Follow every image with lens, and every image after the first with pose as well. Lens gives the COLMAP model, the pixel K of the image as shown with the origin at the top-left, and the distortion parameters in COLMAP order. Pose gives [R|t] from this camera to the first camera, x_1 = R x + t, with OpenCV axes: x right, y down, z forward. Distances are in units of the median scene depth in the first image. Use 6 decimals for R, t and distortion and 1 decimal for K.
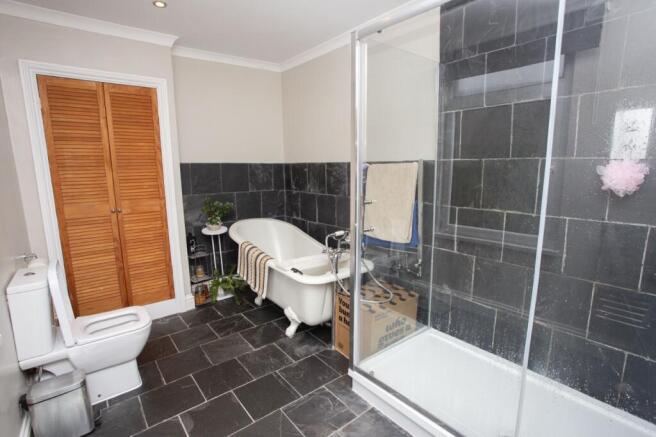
lens RADIAL K [[319.6, 0, 323.4], [0, 319.6, 220.2], [0, 0, 1]] dist [-0.072867, 0.031988]
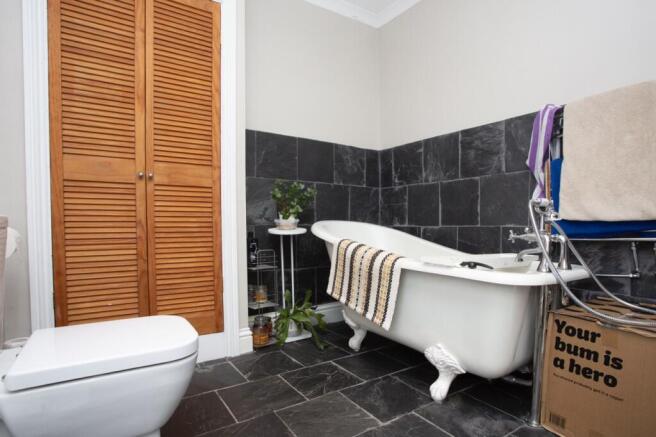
lens RADIAL K [[342.7, 0, 330.3], [0, 342.7, 246.7], [0, 0, 1]] dist [-0.079389, 0.030469]
pose [[0.996894, 0.014957, -0.077326, -0.217912], [-0.023940, 0.992893, -0.116577, 0.156323], [0.075033, 0.118066, 0.990167, 0.342730]]
